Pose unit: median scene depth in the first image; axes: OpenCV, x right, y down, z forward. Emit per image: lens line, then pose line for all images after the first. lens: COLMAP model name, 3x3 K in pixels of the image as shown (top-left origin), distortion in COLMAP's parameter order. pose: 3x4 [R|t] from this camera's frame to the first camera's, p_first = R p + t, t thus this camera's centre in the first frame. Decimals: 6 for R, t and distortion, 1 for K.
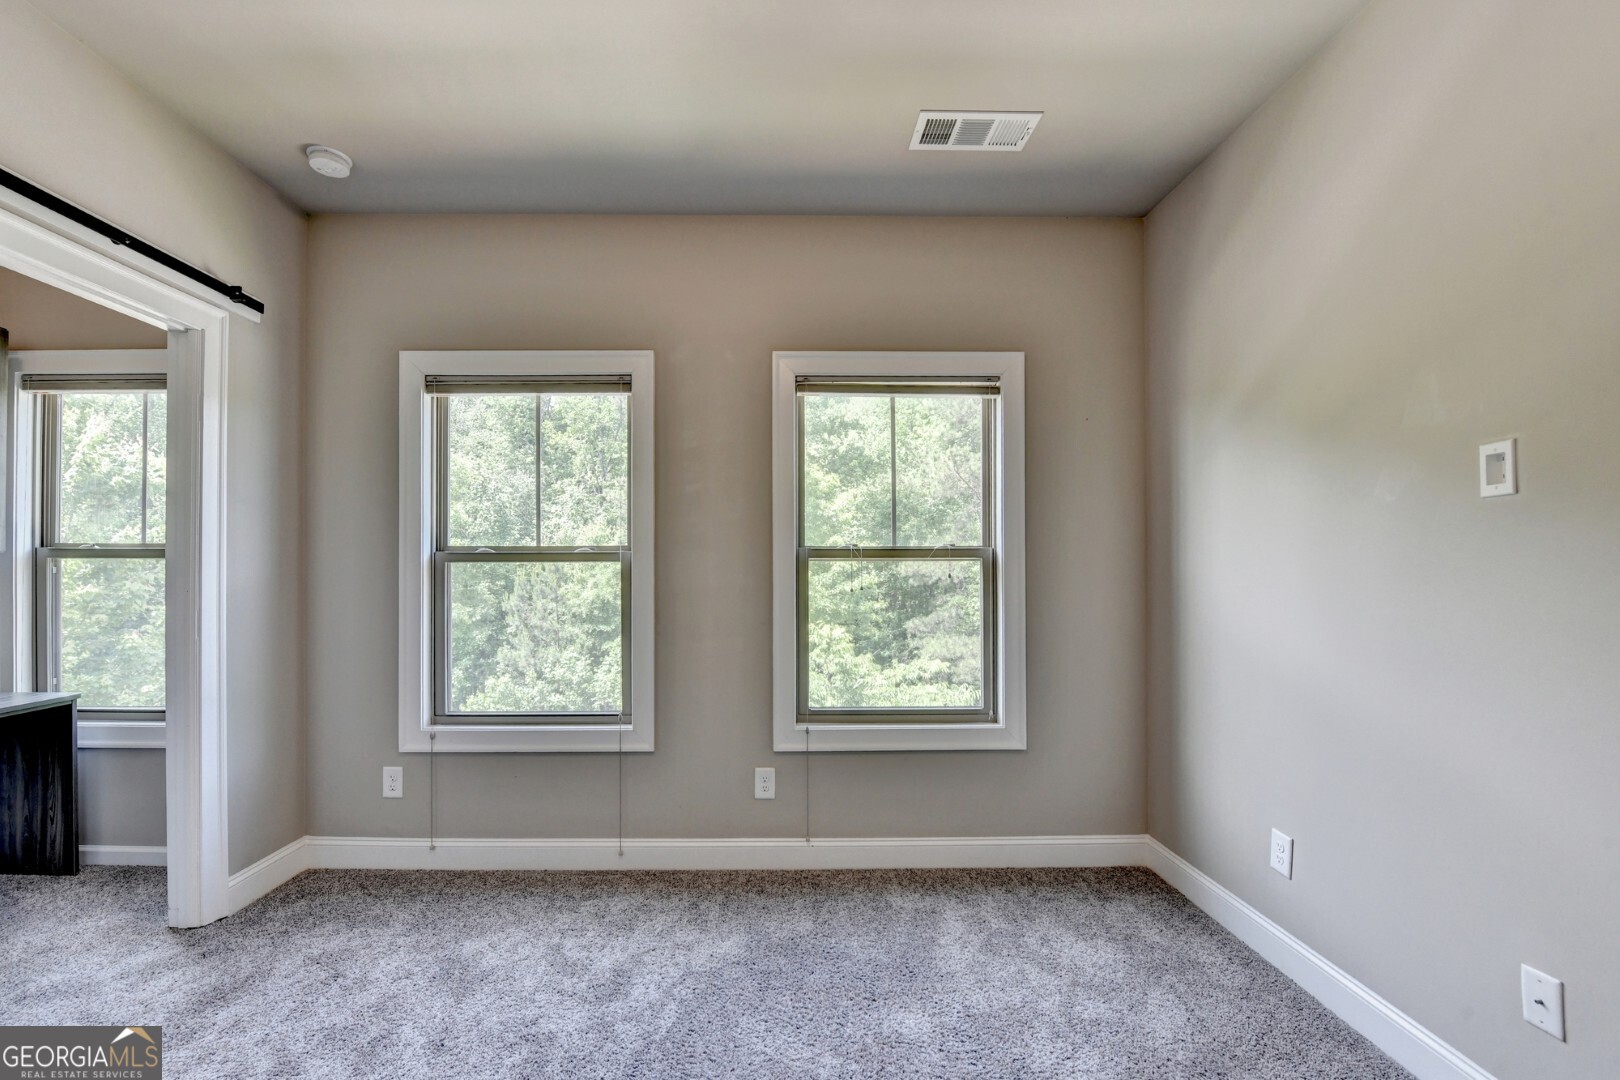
lens RADIAL K [[692.6, 0, 773.3], [0, 692.6, 558.8], [0, 0, 1]] dist [-0.020119, -0.000374]
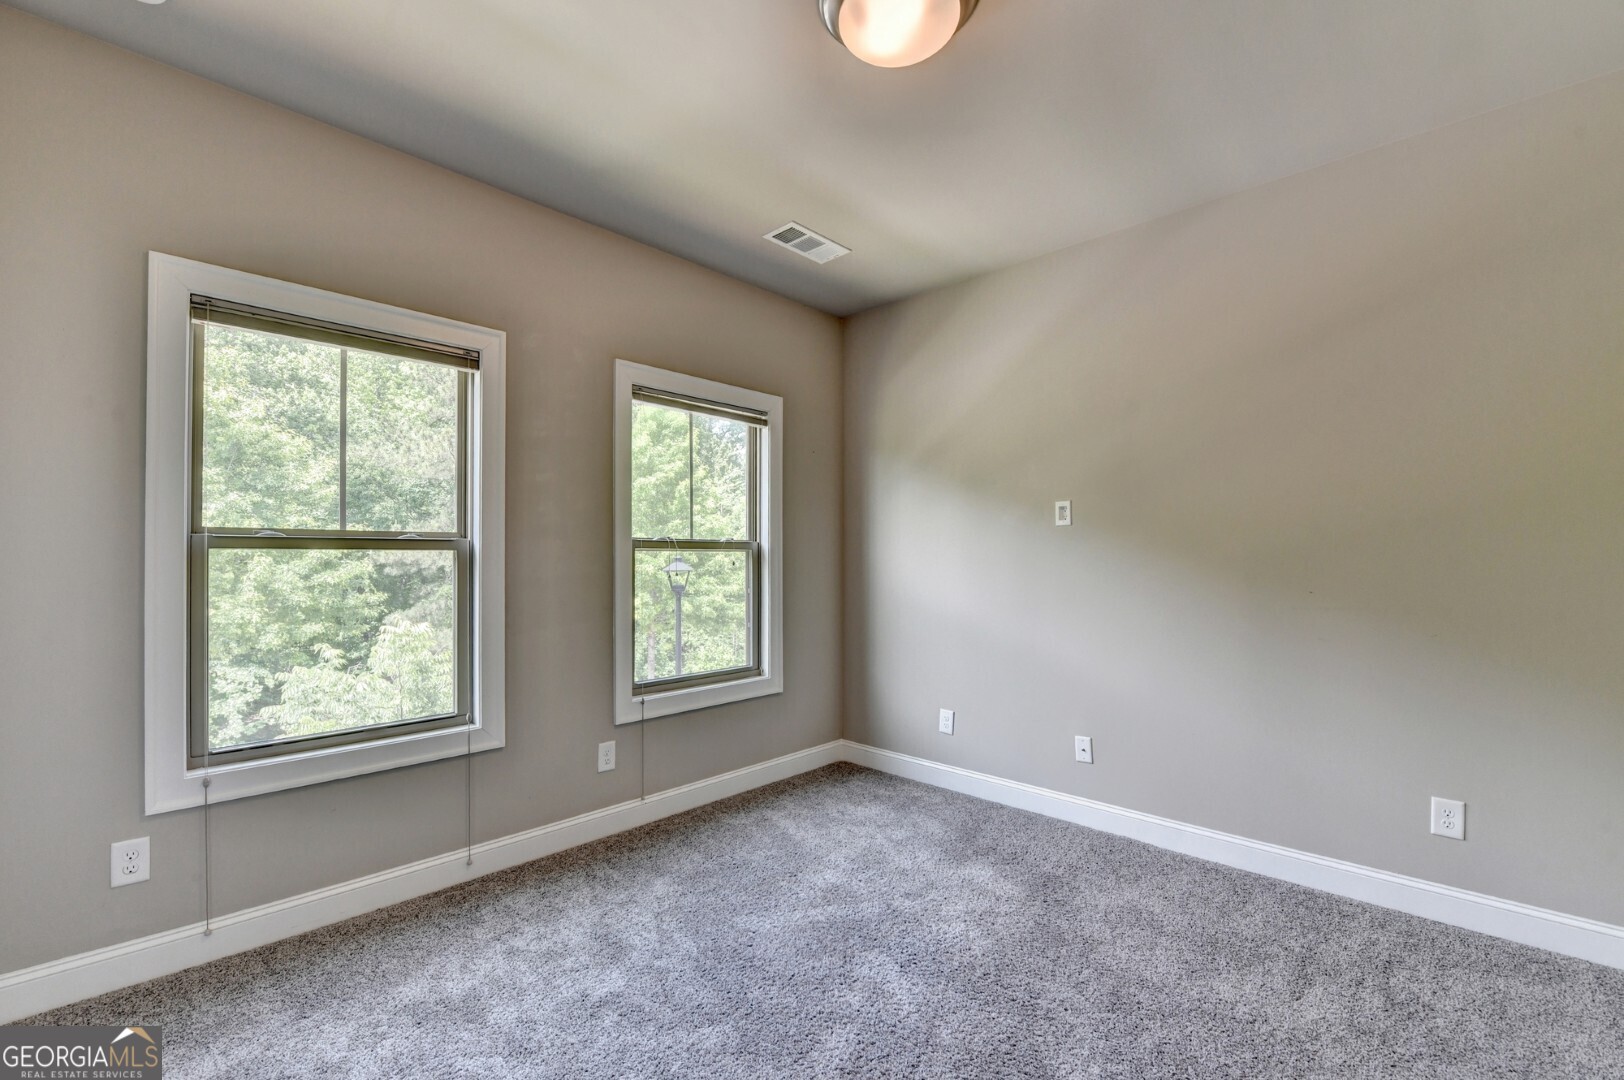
lens RADIAL K [[697.4, 0, 812.0], [0, 697.4, 540.0], [0, 0, 1]] dist [-0.019835, -0.000171]
pose [[0.688566, 0.019390, 0.724914, -0.587823], [-0.012364, 0.999811, -0.015000, -0.001009], [-0.725068, 0.001366, 0.688676, 0.019376]]
